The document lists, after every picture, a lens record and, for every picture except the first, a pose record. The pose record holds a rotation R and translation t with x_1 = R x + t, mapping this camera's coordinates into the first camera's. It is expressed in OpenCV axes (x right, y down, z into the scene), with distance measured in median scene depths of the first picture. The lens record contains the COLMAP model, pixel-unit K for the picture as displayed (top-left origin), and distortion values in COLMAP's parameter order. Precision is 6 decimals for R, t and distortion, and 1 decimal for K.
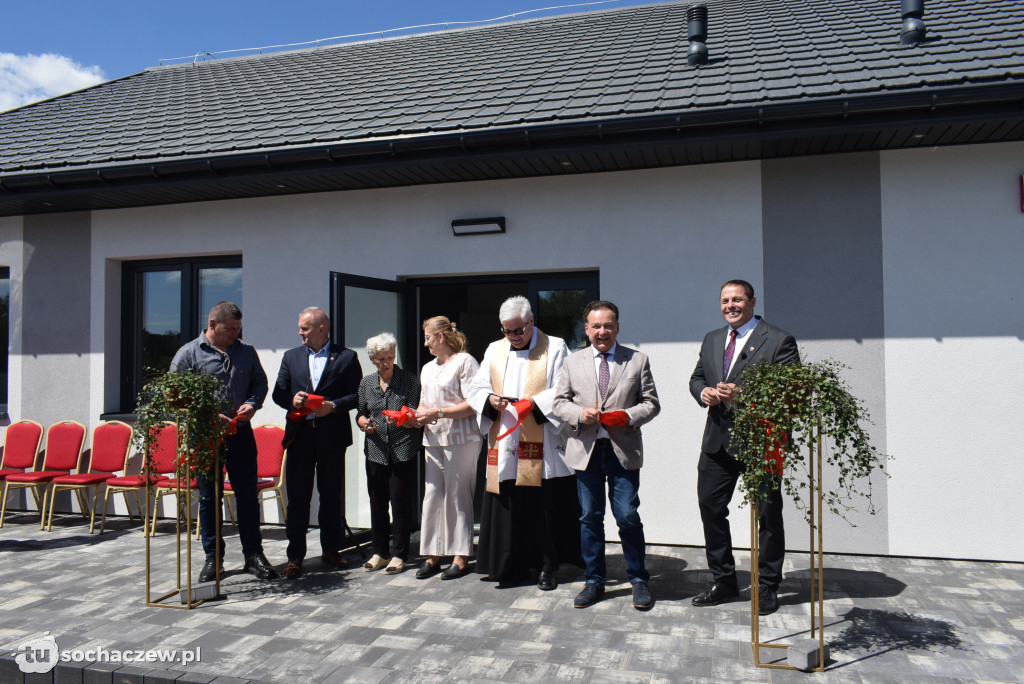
lens RADIAL K [[788.6, 0, 512.0], [0, 788.6, 342.0], [0, 0, 1]] dist [-0.019993, 0.008999]
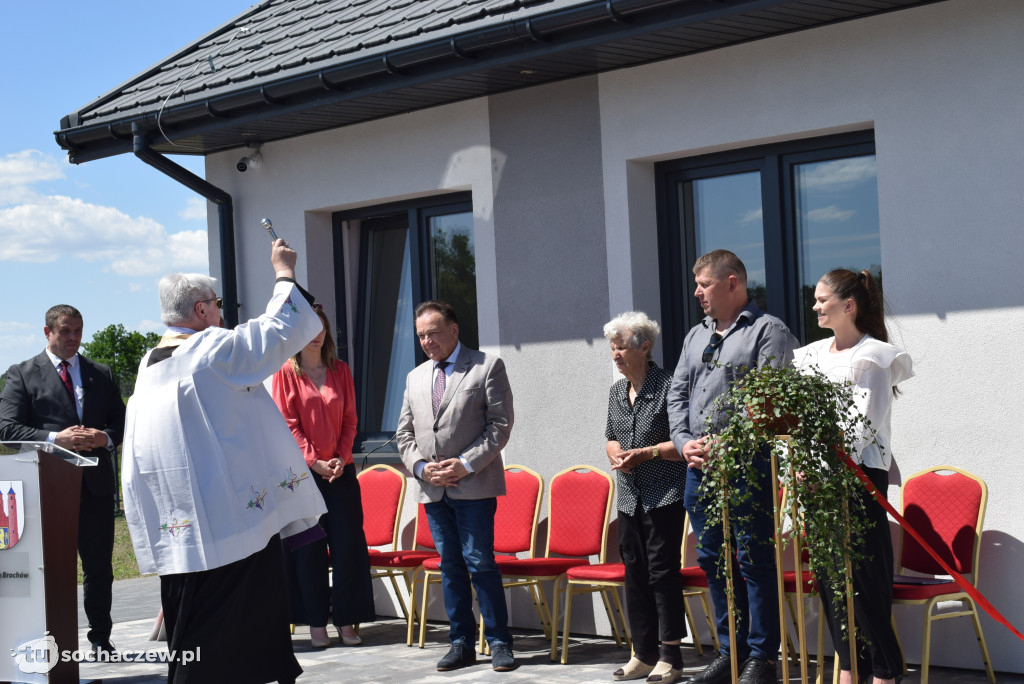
lens RADIAL K [[1851.0, 0, 512.0], [0, 1851.0, 342.0], [0, 0, 1]] dist [0.005734, -0.311751]
pose [[0.859903, -0.042182, -0.508711, 0.069446], [0.056320, 0.998336, 0.012419, -0.005933], [0.507341, -0.039329, 0.860848, -0.179613]]
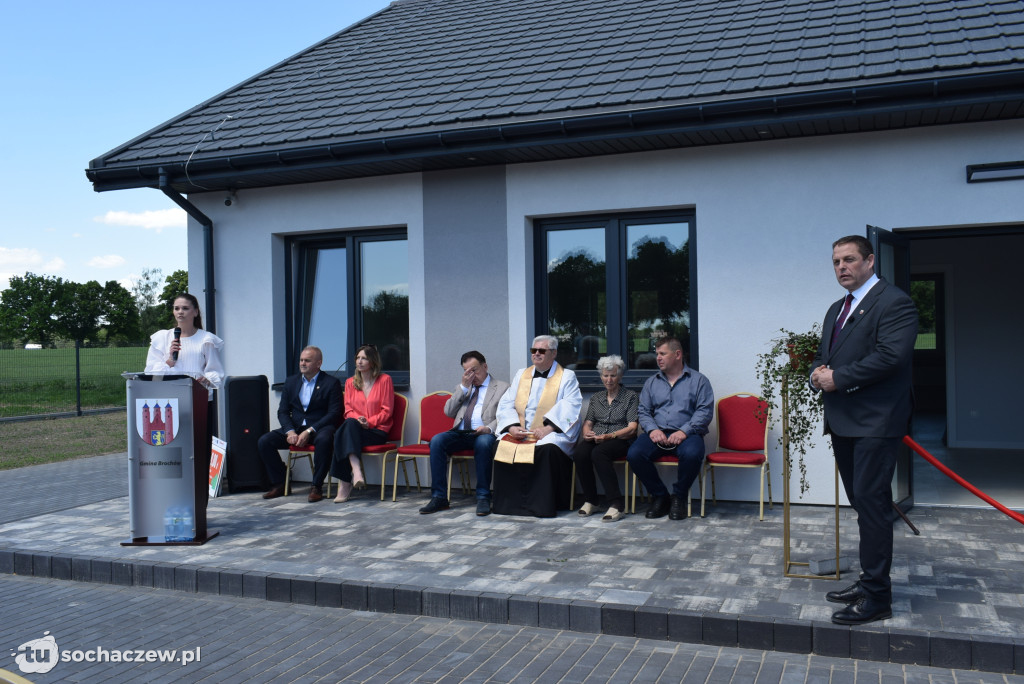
lens RADIAL K [[937.7, 0, 512.0], [0, 937.7, 342.0], [0, 0, 1]] dist [-0.017809, -0.005125]
pose [[0.994330, -0.009764, -0.105887, -0.605018], [0.013473, 0.999318, 0.034374, 0.004381], [0.105479, -0.035606, 0.993784, -0.148249]]
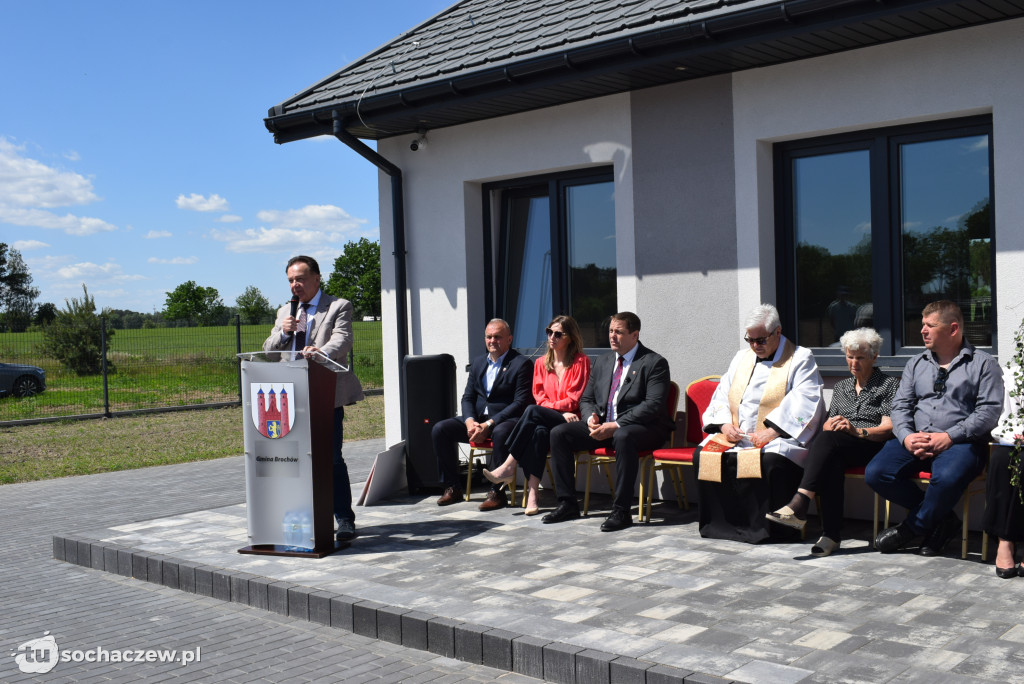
lens RADIAL K [[1130.5, 0, 512.0], [0, 1130.5, 342.0], [0, 0, 1]] dist [-0.017861, -0.007879]
pose [[0.896333, -0.009678, -0.443277, -0.397444], [0.037591, 0.997821, 0.054225, 0.010892], [0.441786, -0.065266, 0.894743, 0.018411]]
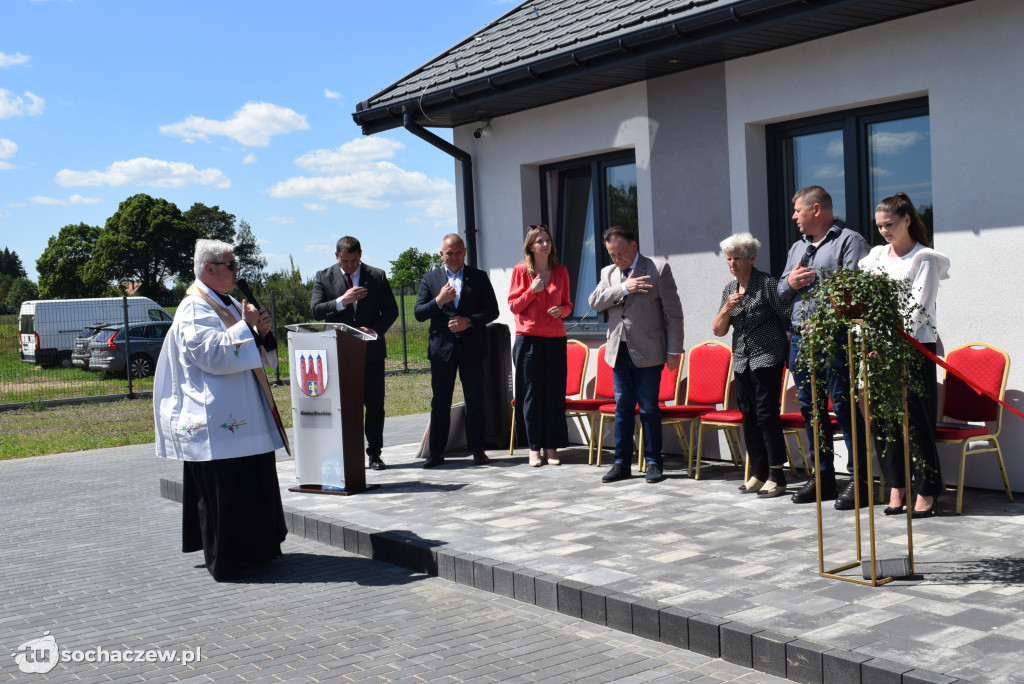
lens RADIAL K [[1222.5, 0, 512.0], [0, 1222.5, 342.0], [0, 0, 1]] dist [-0.023540, -0.009456]
pose [[0.786388, -0.003938, -0.617720, 0.032132], [0.061899, 0.995449, 0.072455, 0.002443], [0.614624, -0.095214, 0.783053, -0.089721]]
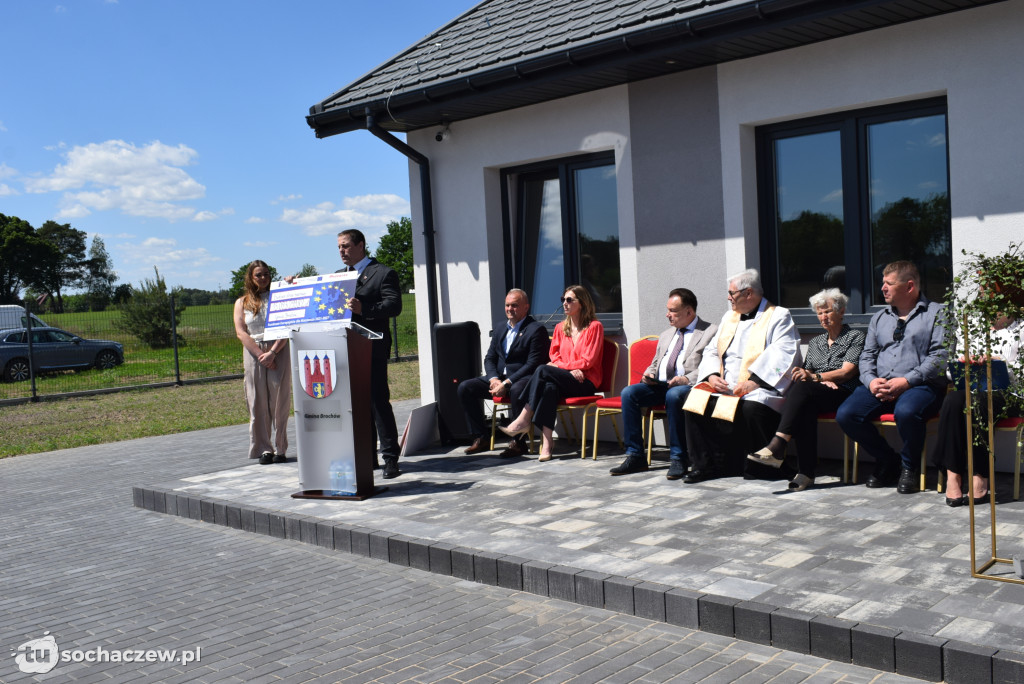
lens RADIAL K [[1036.8, 0, 512.0], [0, 1036.8, 342.0], [0, 0, 1]] dist [-0.015367, -0.004172]
pose [[0.880850, -0.015910, -0.473128, -0.344966], [0.062831, 0.994522, 0.083534, 0.009255], [0.469207, -0.103308, 0.877025, -0.023011]]
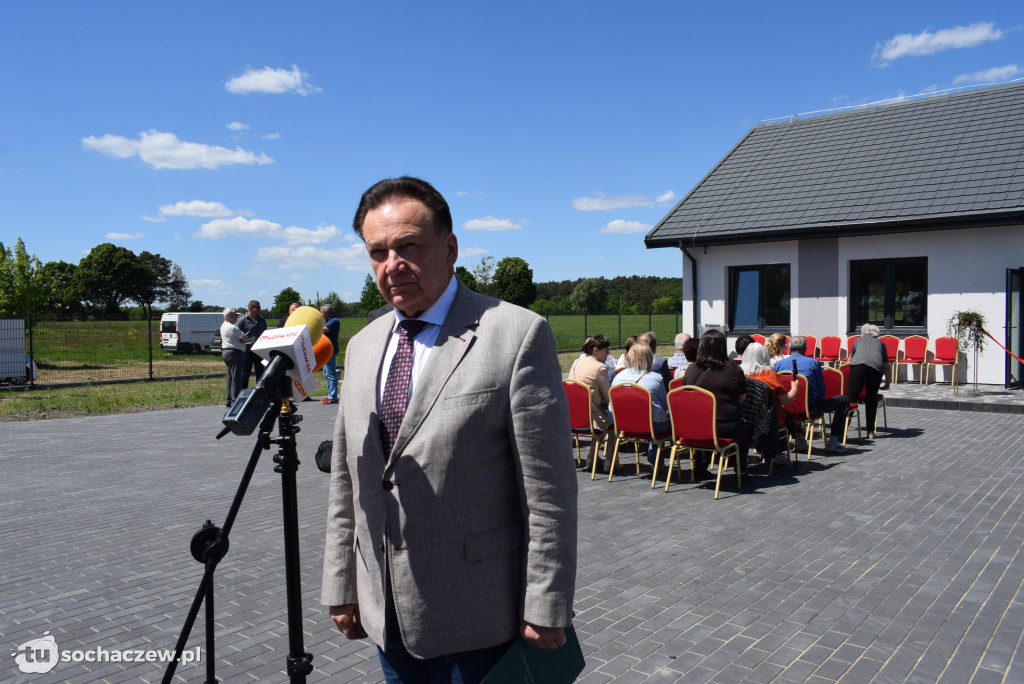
lens RADIAL K [[790.0, 0, 512.0], [0, 790.0, 342.0], [0, 0, 1]] dist [-0.014959, -0.003087]
pose [[0.913083, 0.010226, -0.407646, -0.687462], [0.018293, 0.997652, 0.066001, -0.060240], [0.407364, -0.067721, 0.910752, -1.954036]]
